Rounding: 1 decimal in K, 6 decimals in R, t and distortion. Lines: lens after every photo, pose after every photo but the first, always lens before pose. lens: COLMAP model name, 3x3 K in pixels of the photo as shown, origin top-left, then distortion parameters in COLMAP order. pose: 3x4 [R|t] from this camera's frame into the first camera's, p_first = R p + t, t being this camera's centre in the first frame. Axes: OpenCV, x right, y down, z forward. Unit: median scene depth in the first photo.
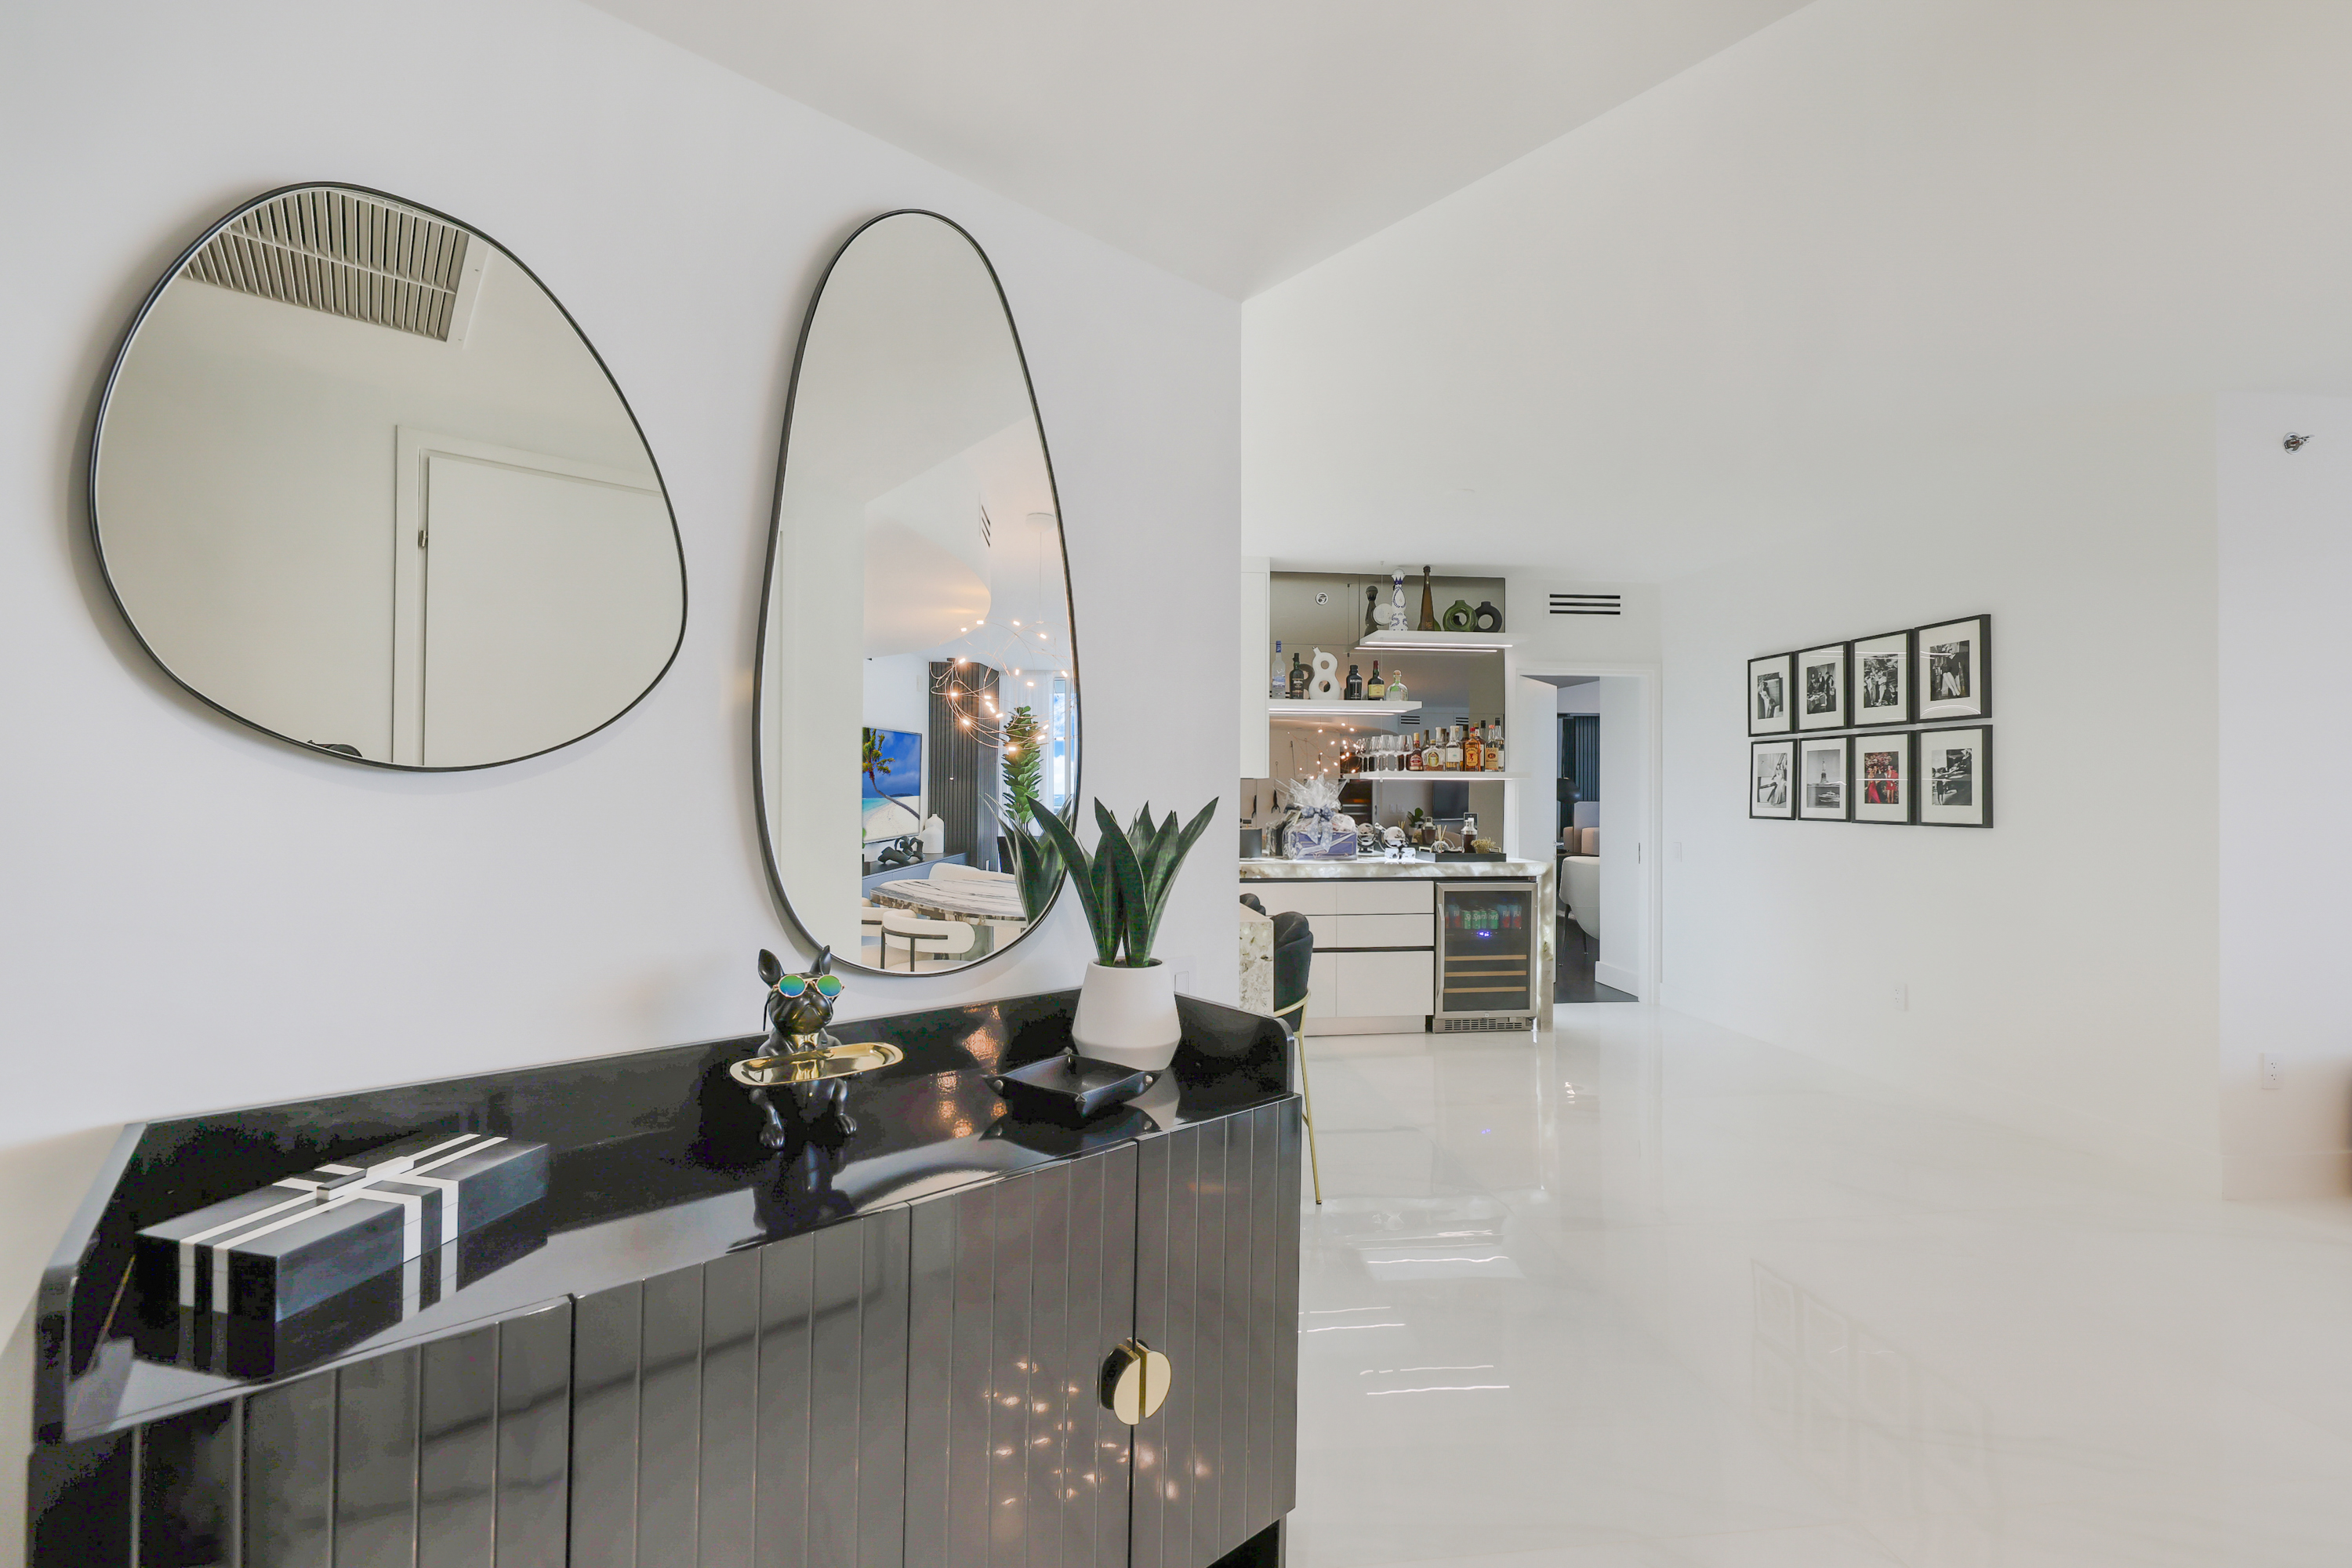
lens RADIAL K [[1006.2, 0, 1167.4], [0, 1006.2, 804.9], [0, 0, 1]] dist [-0.001280, -0.000311]
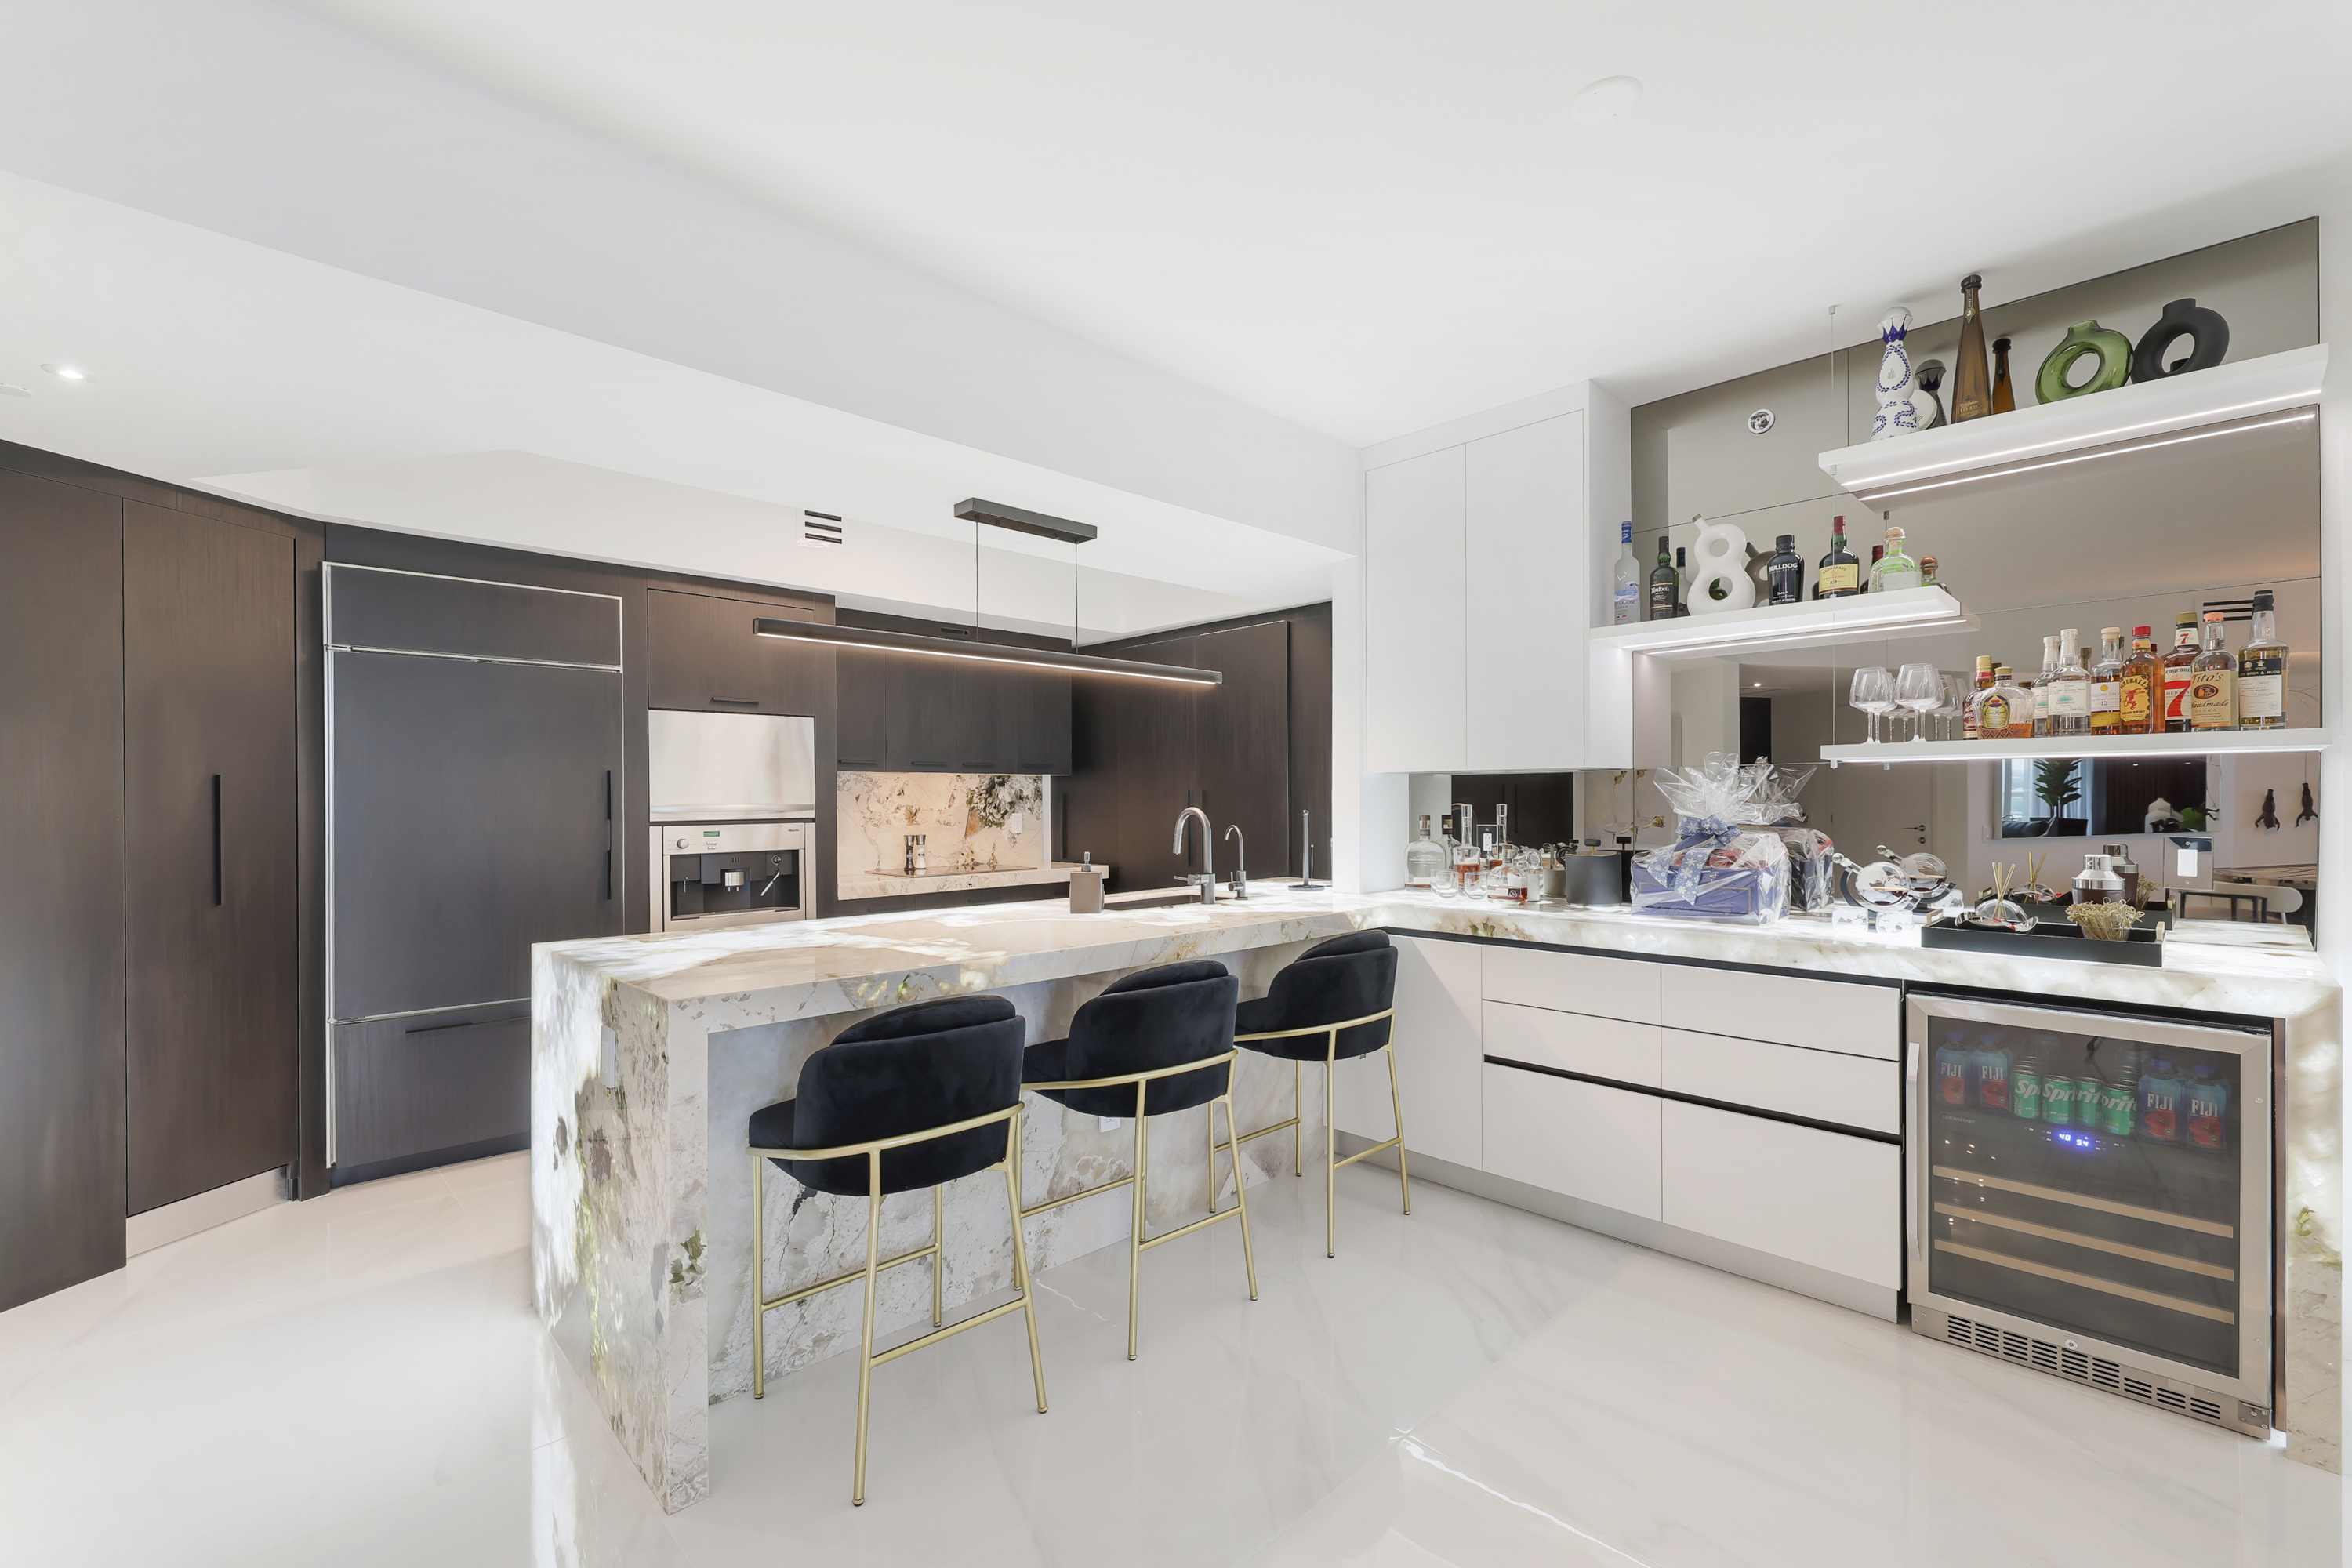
lens RADIAL K [[1006.2, 0, 1167.4], [0, 1006.2, 804.9], [0, 0, 1]] dist [-0.001280, -0.000311]
pose [[0.589100, 0.000353, -0.808060, 0.419349], [0.003803, 0.999988, 0.003209, -0.007548], [0.808051, -0.004963, 0.589091, 0.466082]]
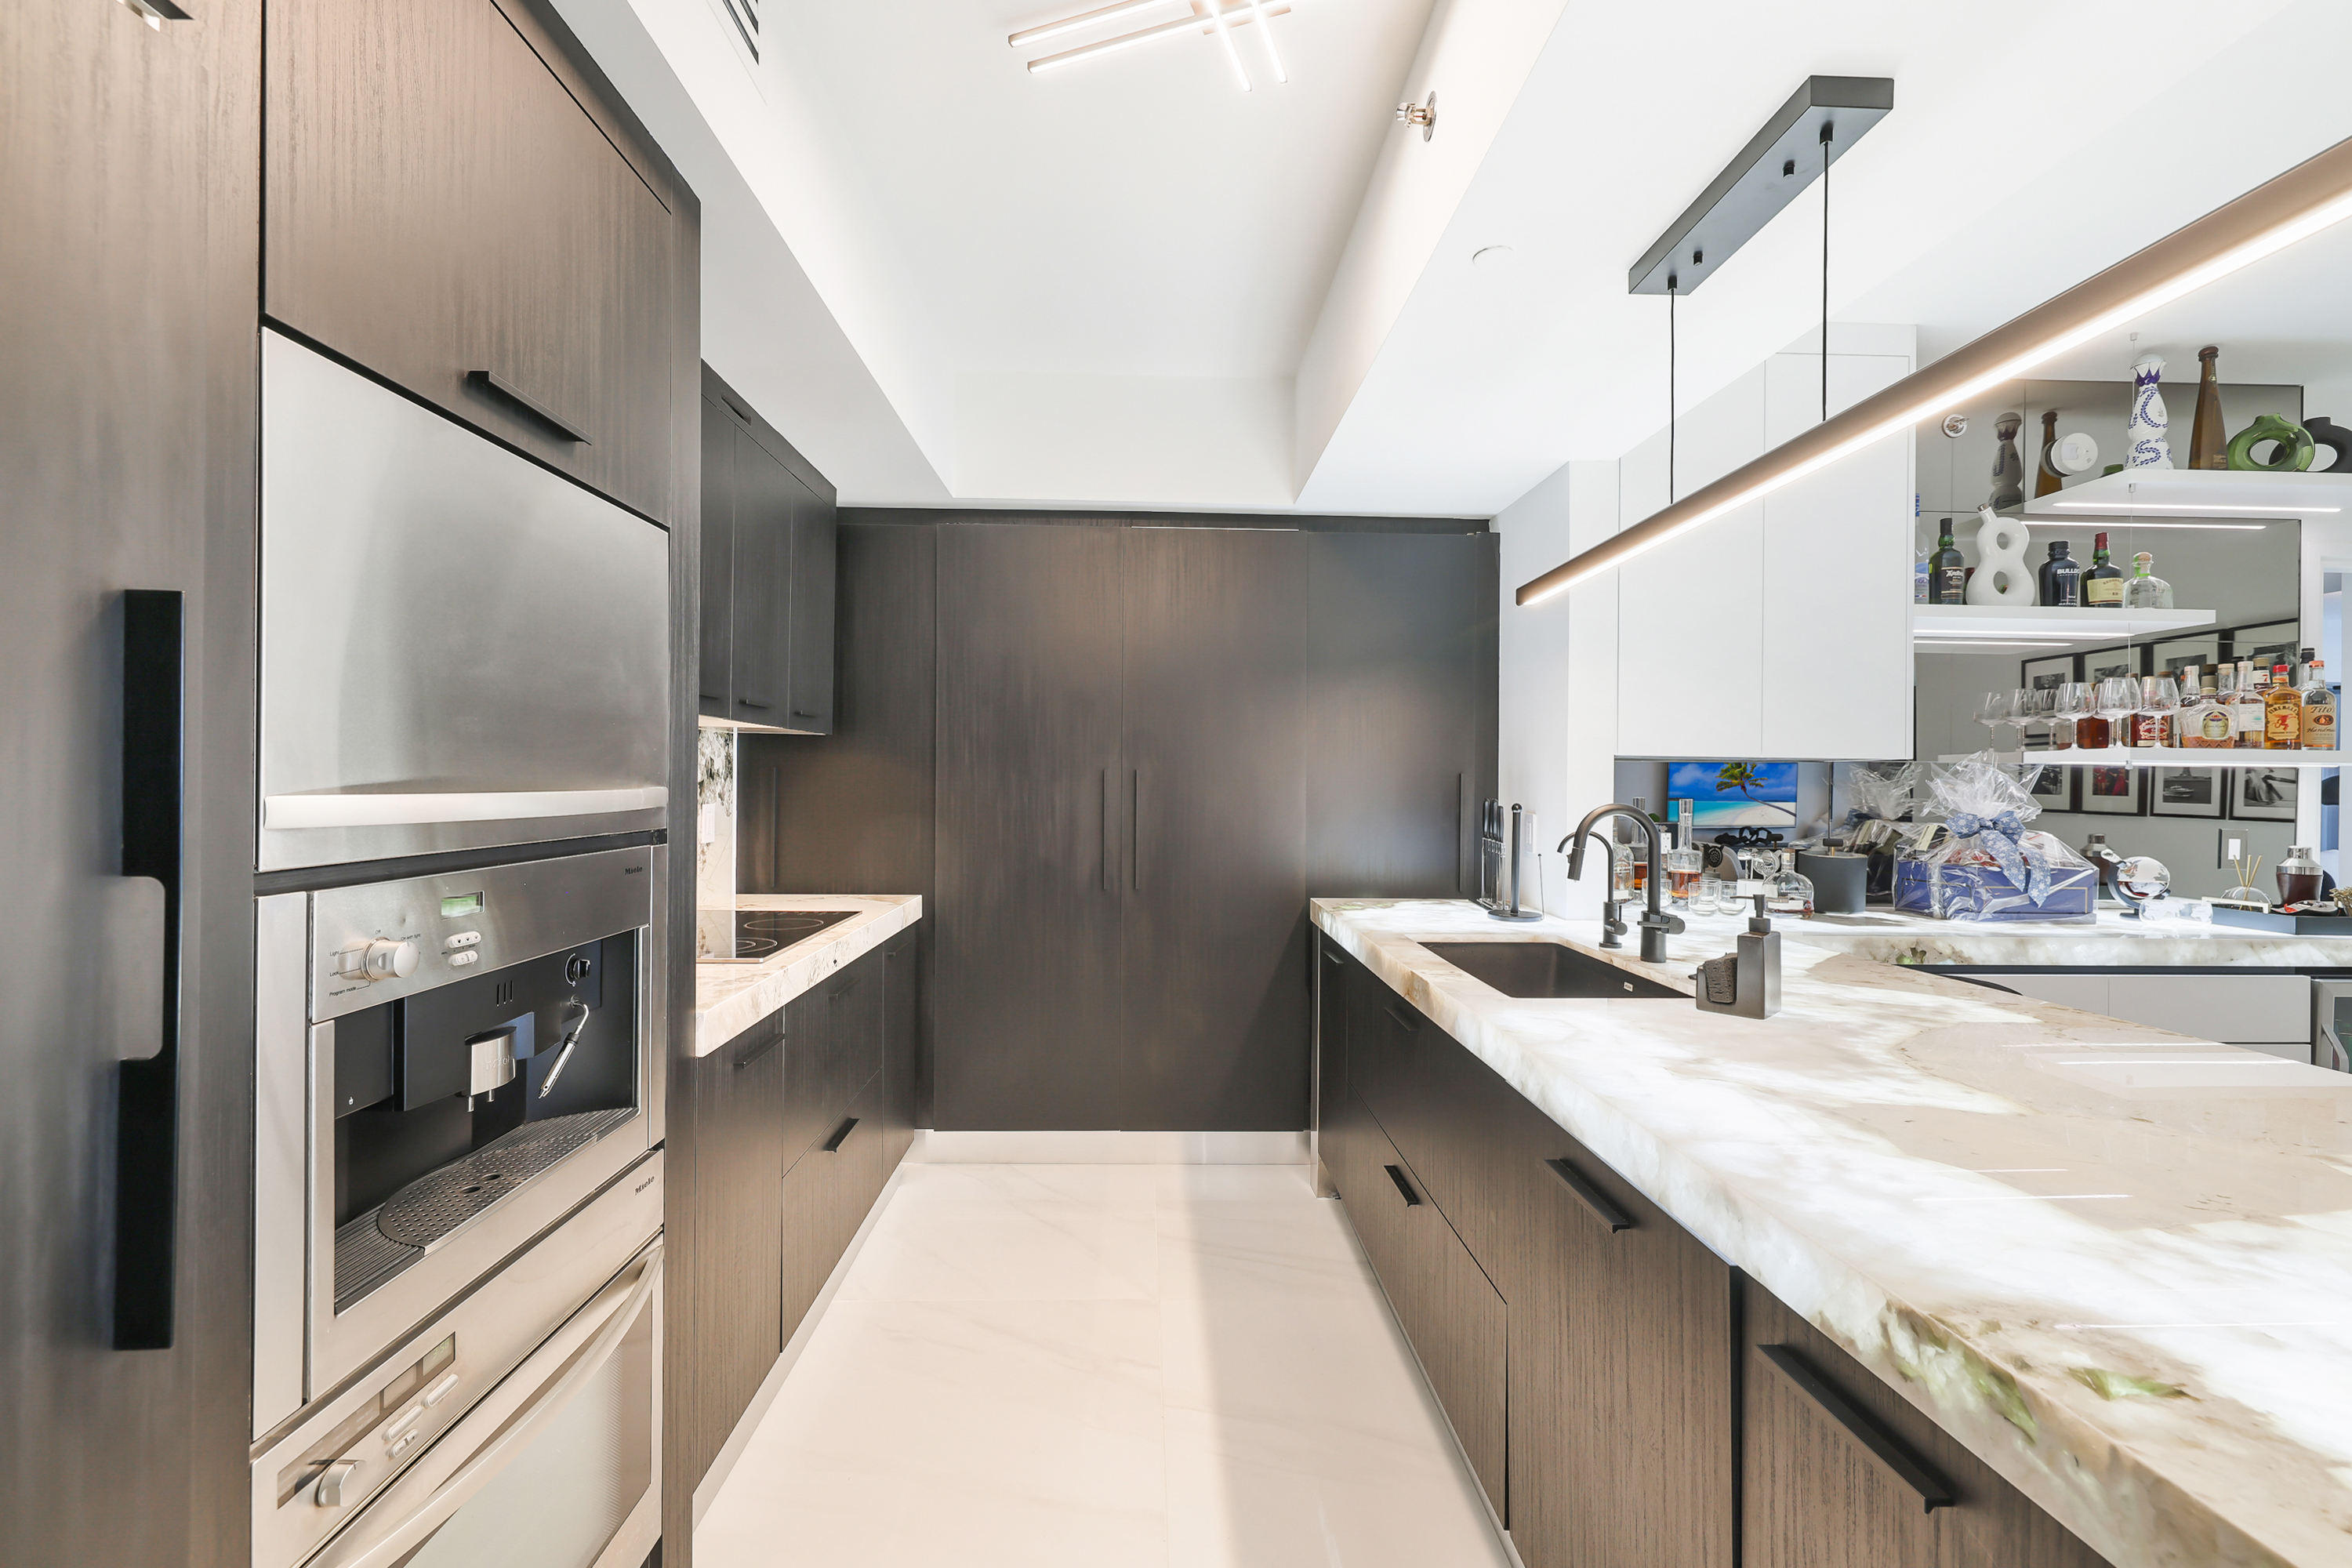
lens RADIAL K [[988.9, 0, 1161.0], [0, 988.9, 777.3], [0, 0, 1]] dist [0.000264, -0.000253]
pose [[0.994403, 0.010138, -0.105164, -0.224927], [-0.010918, 0.999917, -0.006839, -0.009498], [0.105086, 0.007949, 0.994431, 0.458670]]
